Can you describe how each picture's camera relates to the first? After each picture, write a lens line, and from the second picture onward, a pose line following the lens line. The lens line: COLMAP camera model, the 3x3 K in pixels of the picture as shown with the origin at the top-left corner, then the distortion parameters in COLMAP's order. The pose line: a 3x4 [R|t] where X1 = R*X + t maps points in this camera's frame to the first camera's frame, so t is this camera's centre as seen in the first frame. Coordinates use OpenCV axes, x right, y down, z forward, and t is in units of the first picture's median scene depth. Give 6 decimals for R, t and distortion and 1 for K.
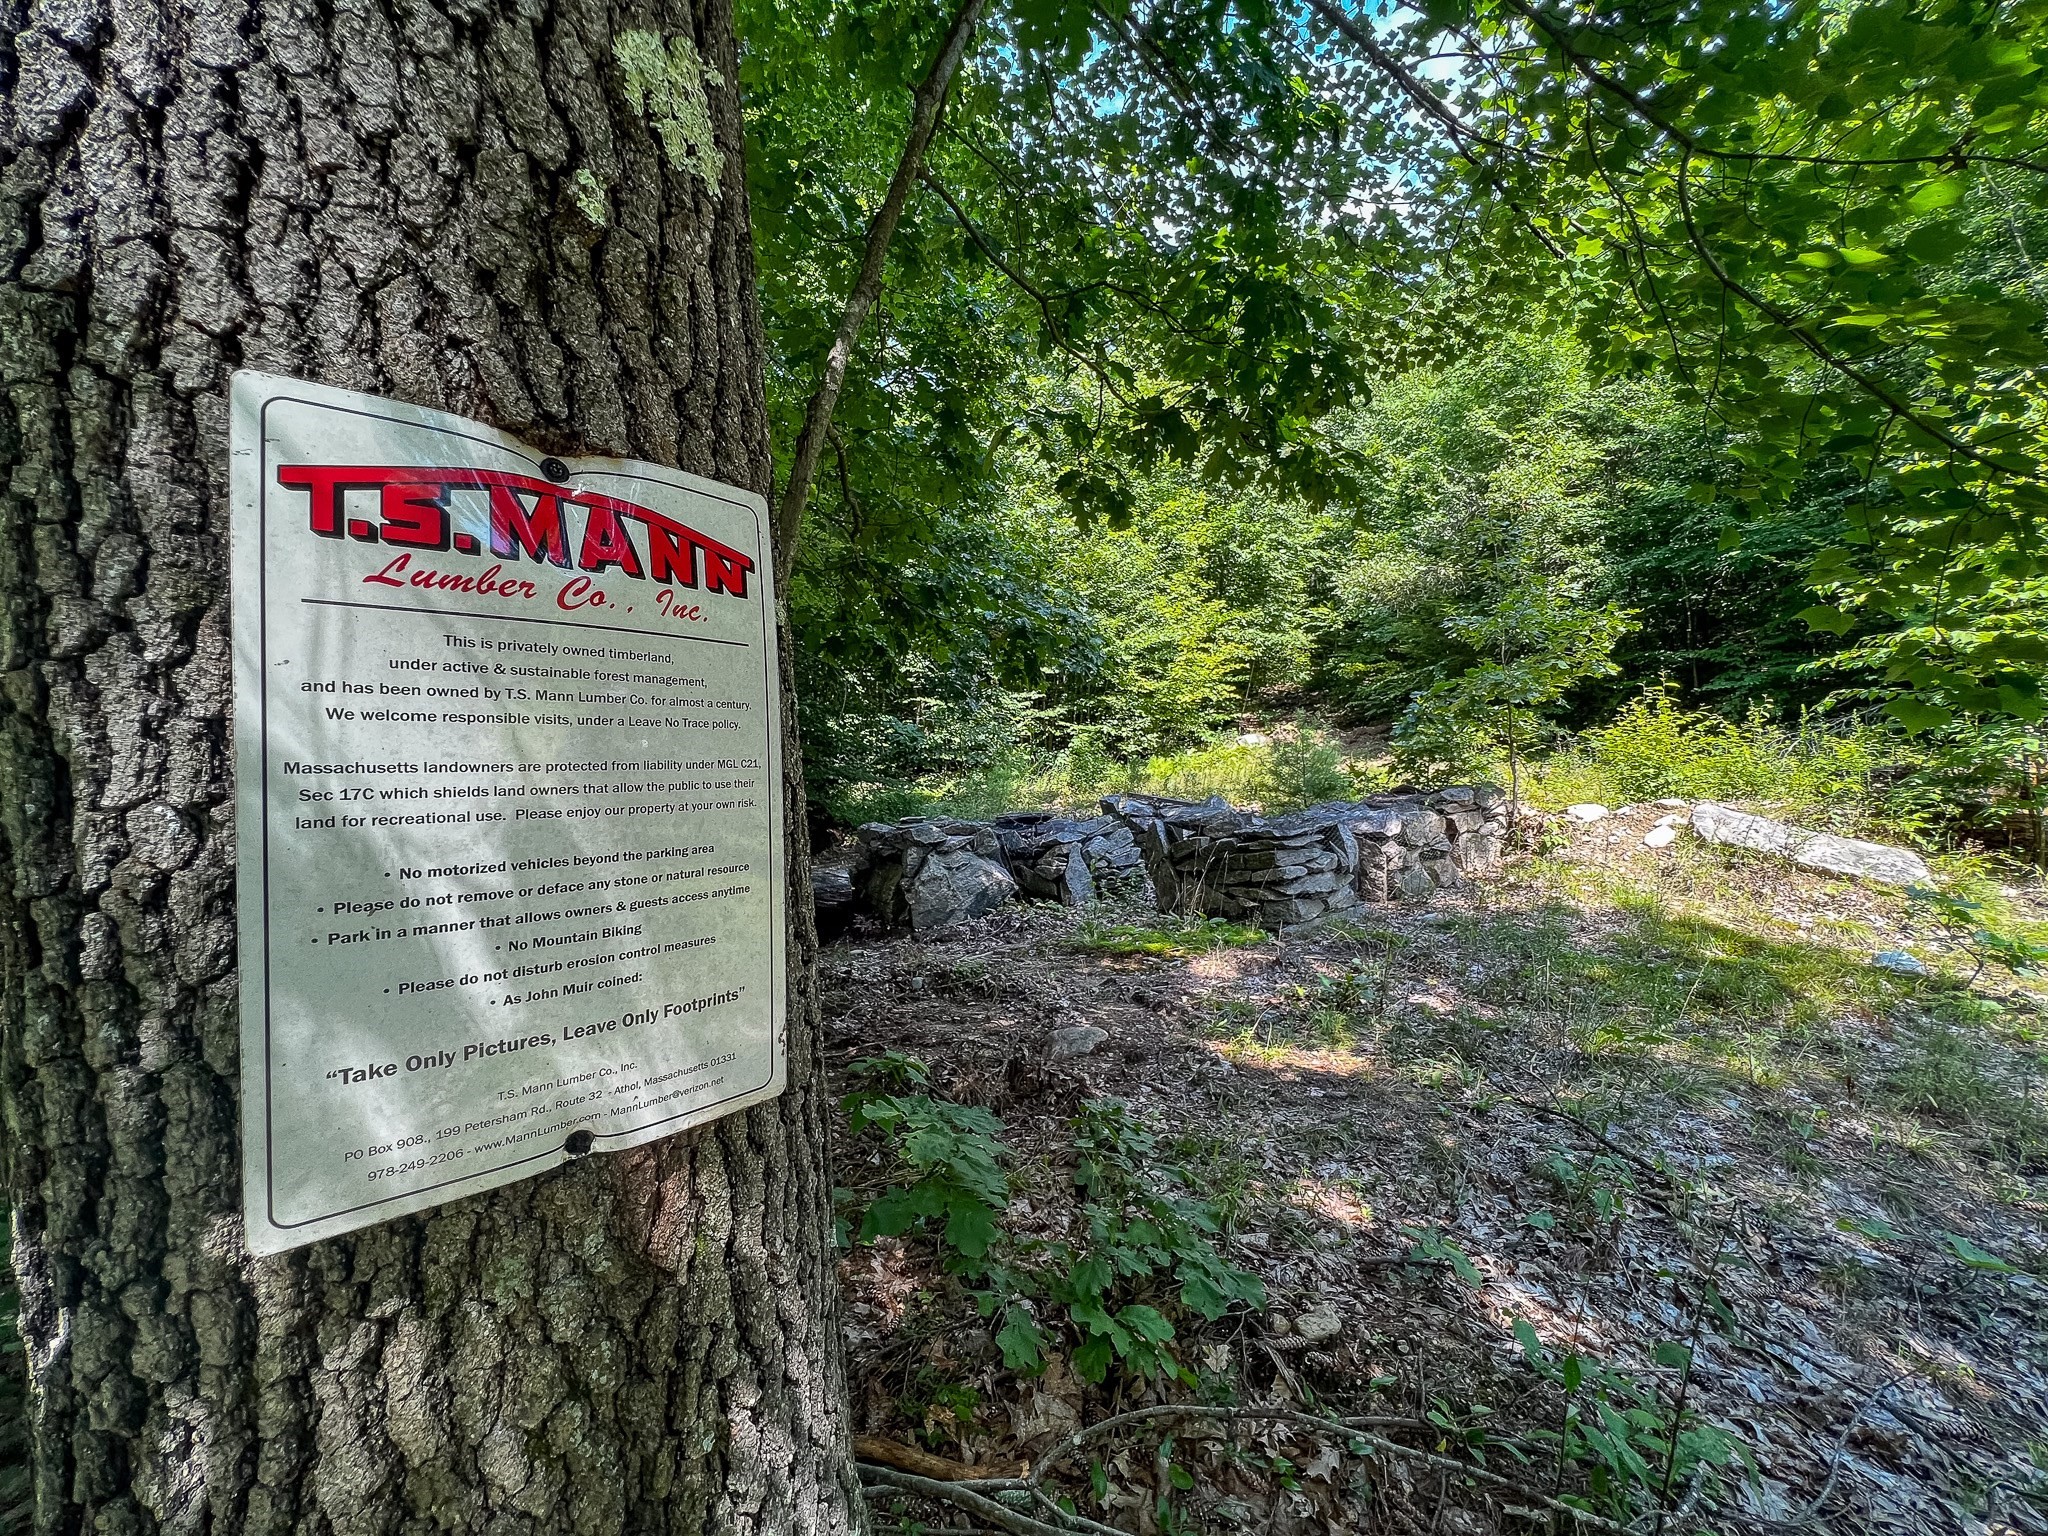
lens RADIAL K [[818.1, 0, 1025.5], [0, 818.1, 766.0], [0, 0, 1]] dist [0.000506, -0.000299]
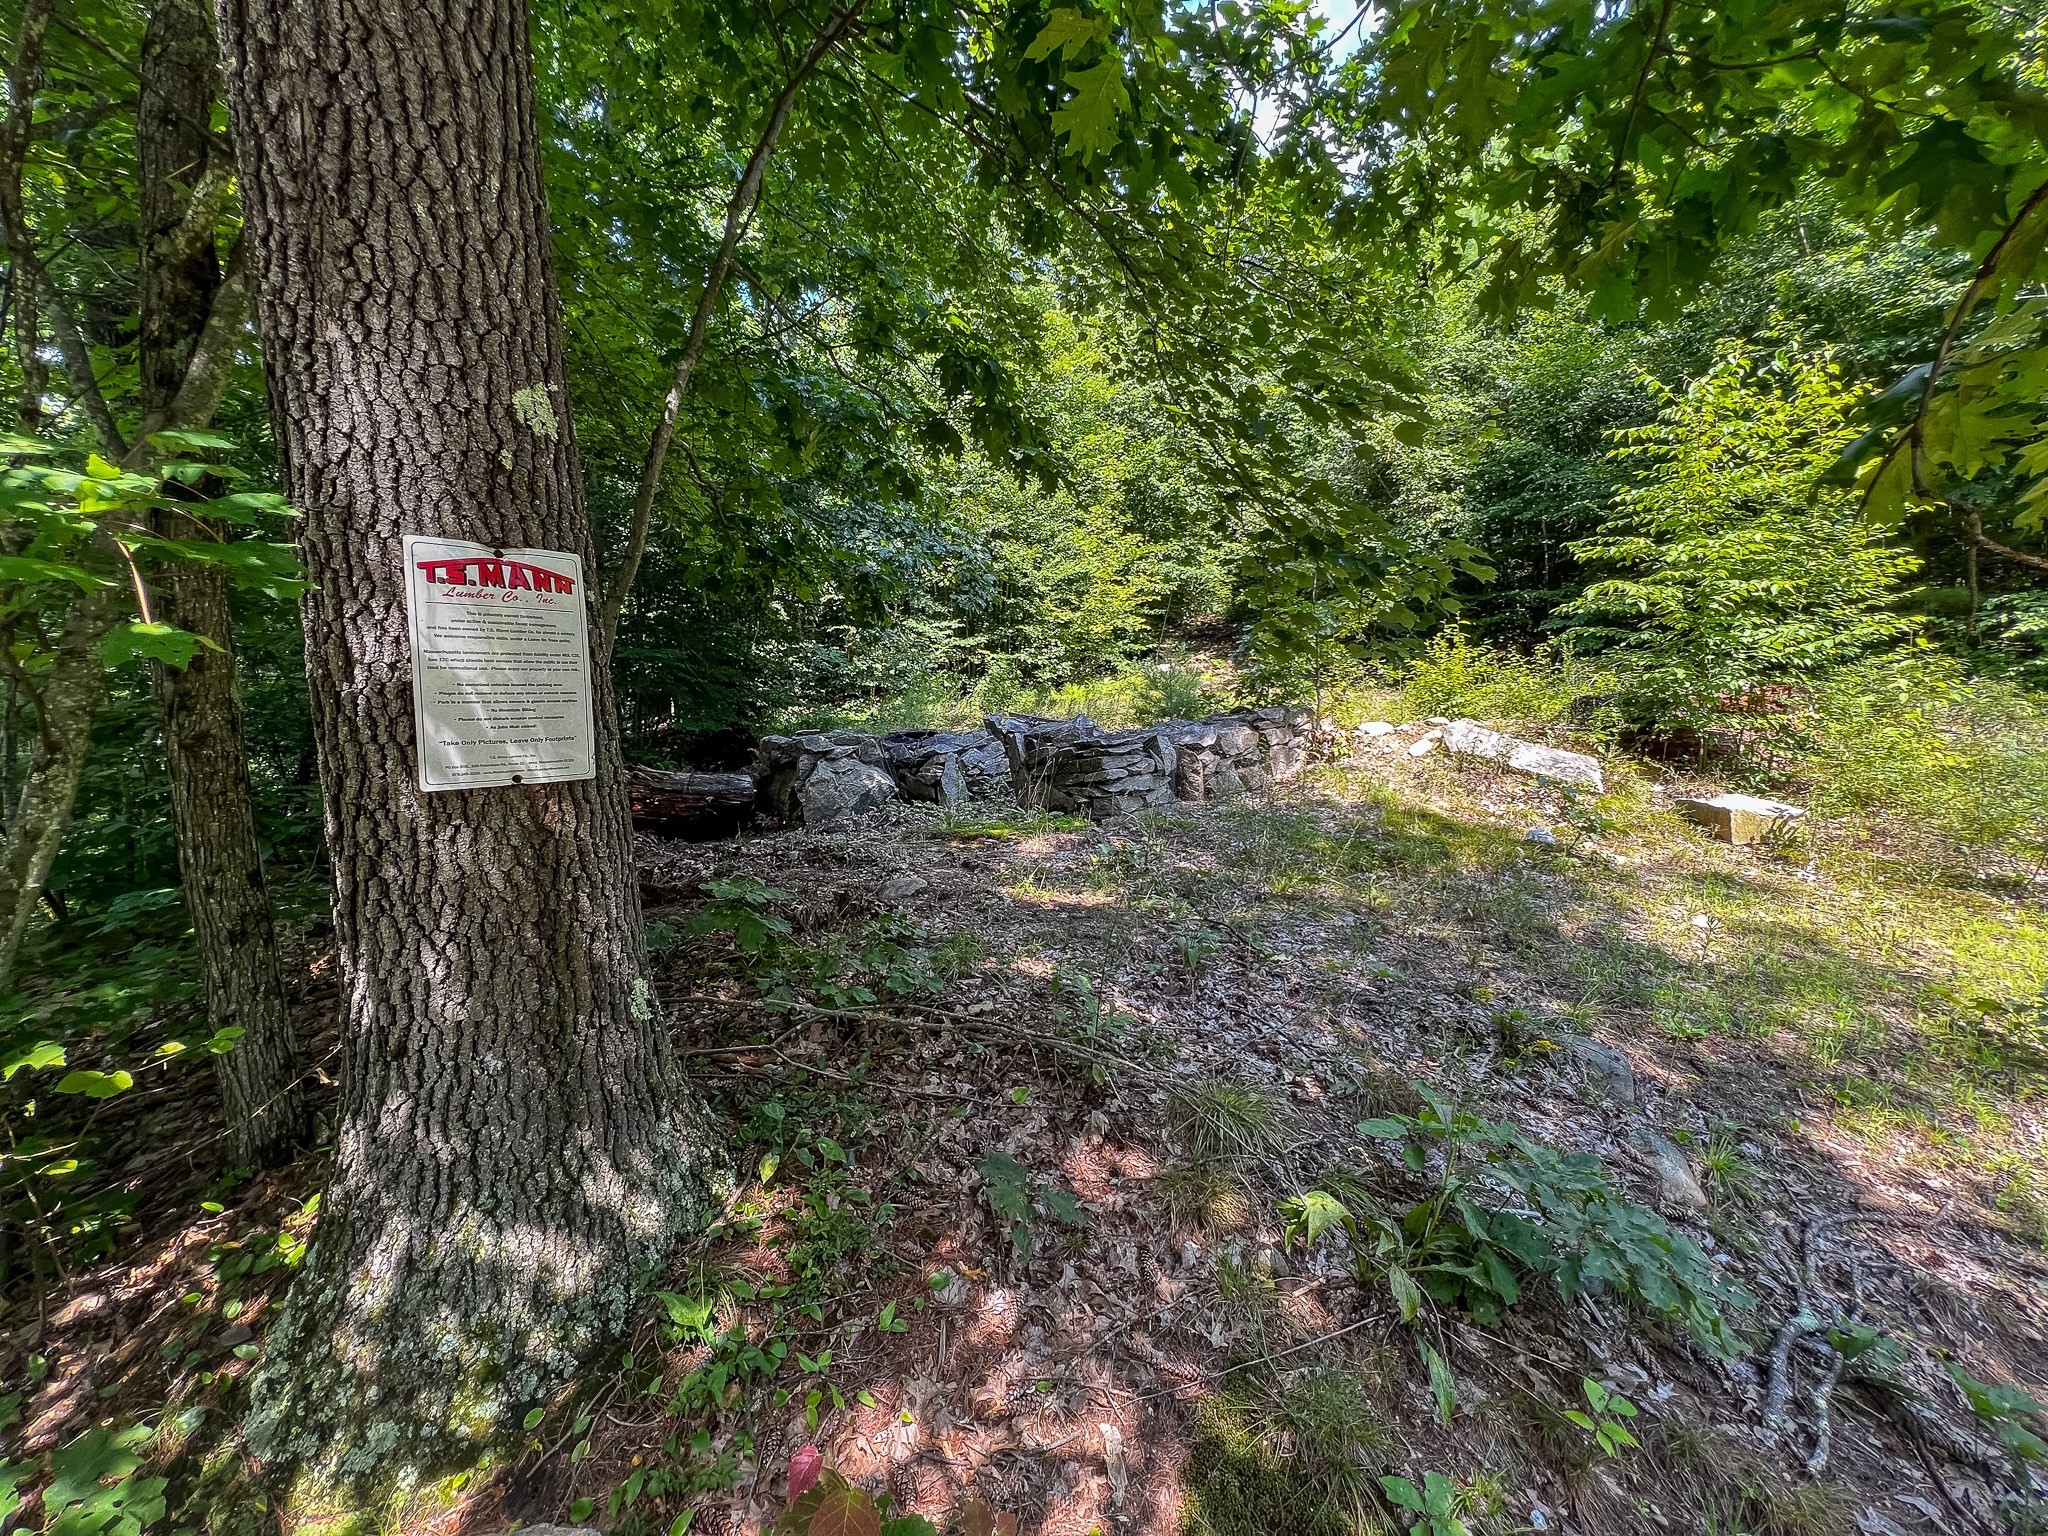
lens RADIAL K [[816.3, 0, 1024.6], [0, 816.3, 764.5], [0, 0, 1]] dist [-0.001102, 0.000259]
pose [[0.997784, 0.001113, 0.066522, 0.139728], [-0.006747, 0.996398, 0.084526, 0.017040], [-0.066189, -0.084787, 0.994198, -0.262921]]
